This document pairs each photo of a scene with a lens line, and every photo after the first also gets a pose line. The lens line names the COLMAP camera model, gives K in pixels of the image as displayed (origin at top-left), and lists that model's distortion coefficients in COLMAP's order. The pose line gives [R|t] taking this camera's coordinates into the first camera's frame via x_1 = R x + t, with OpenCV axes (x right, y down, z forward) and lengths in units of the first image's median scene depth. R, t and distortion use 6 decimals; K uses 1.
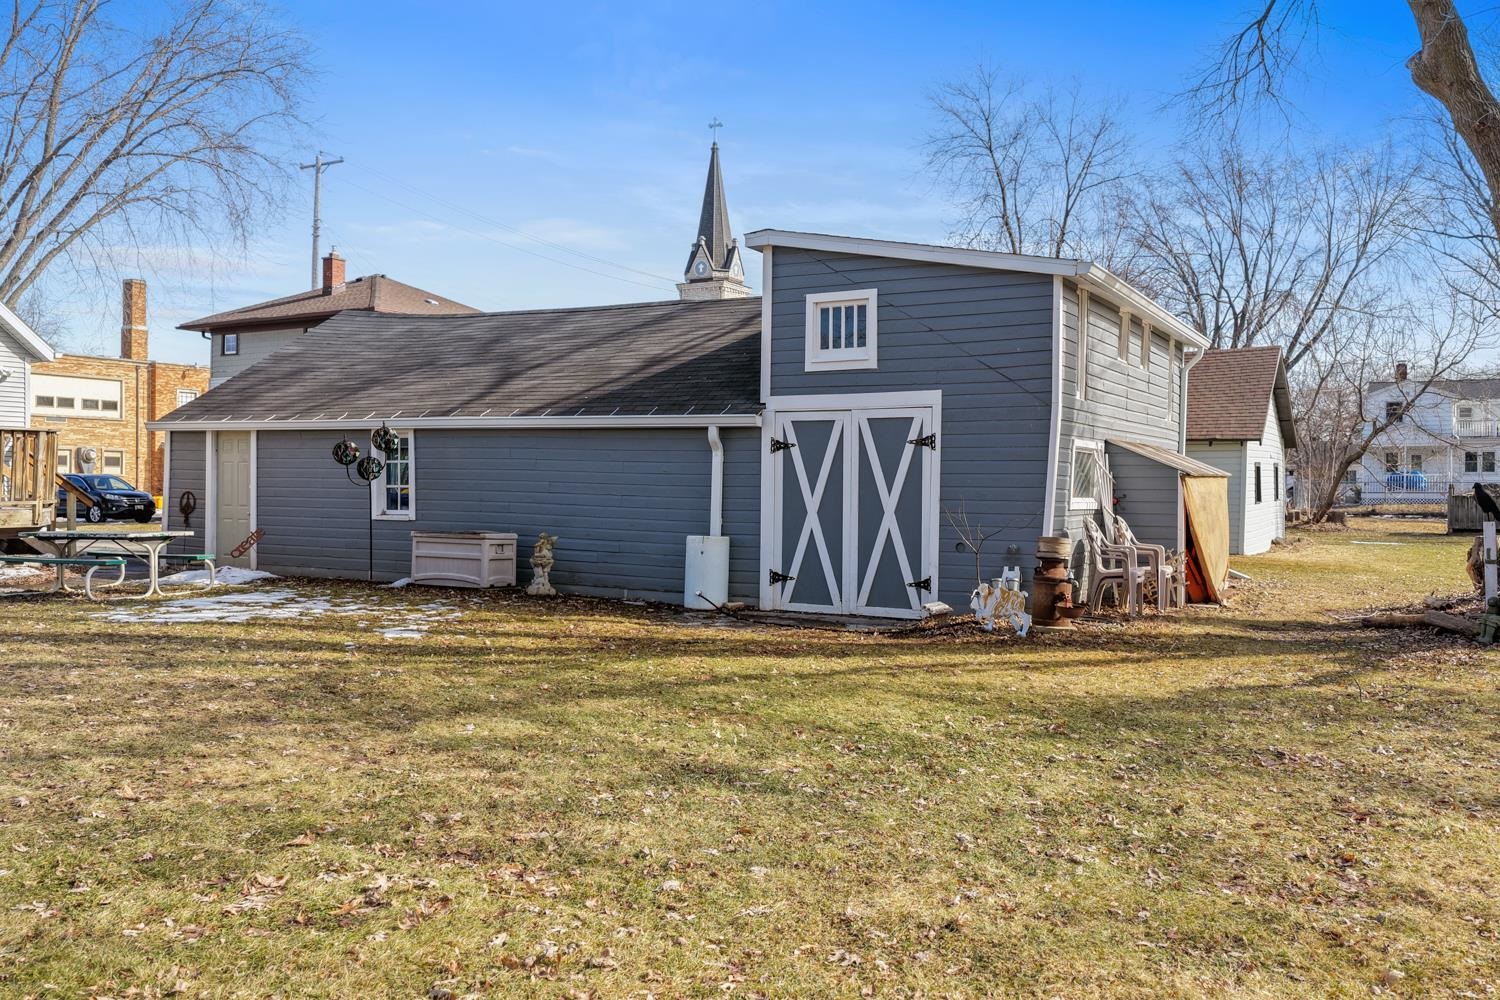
lens RADIAL K [[1258.5, 0, 740.6], [0, 1258.5, 499.8], [0, 0, 1]] dist [-0.019767, 0.042861]
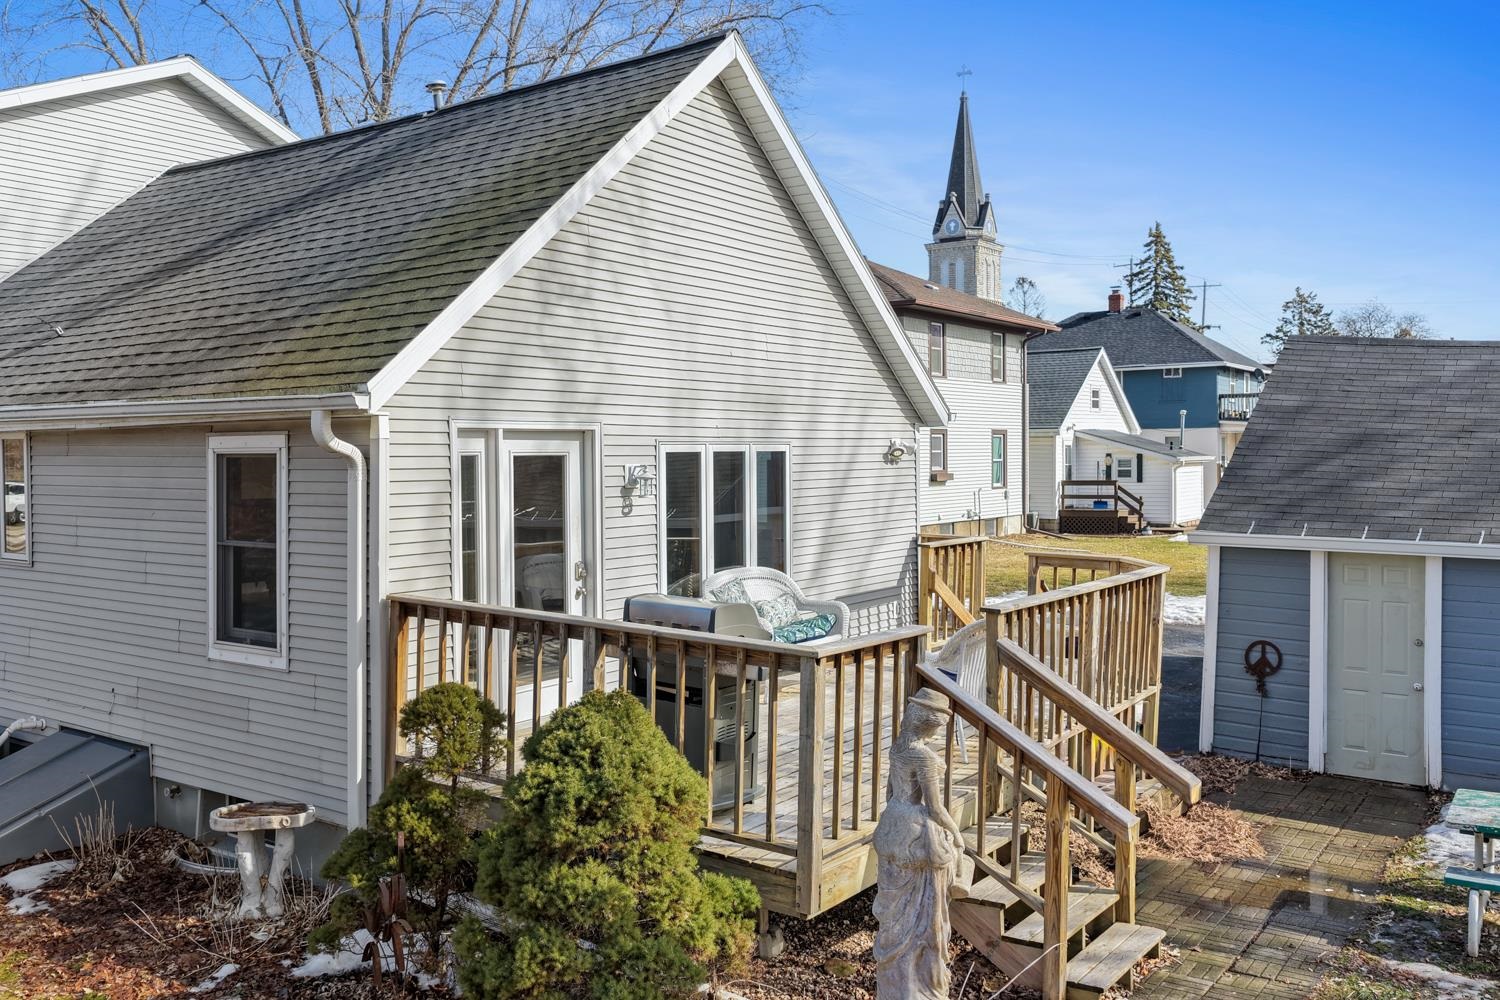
lens RADIAL K [[1258.5, 0, 760.8], [0, 1258.5, 485.7], [0, 0, 1]] dist [-0.019767, 0.042861]
pose [[0.995560, -0.005503, -0.093969, -0.264148], [0.007829, 0.999672, 0.024400, -0.043506], [0.093804, -0.025027, 0.995276, 0.138107]]
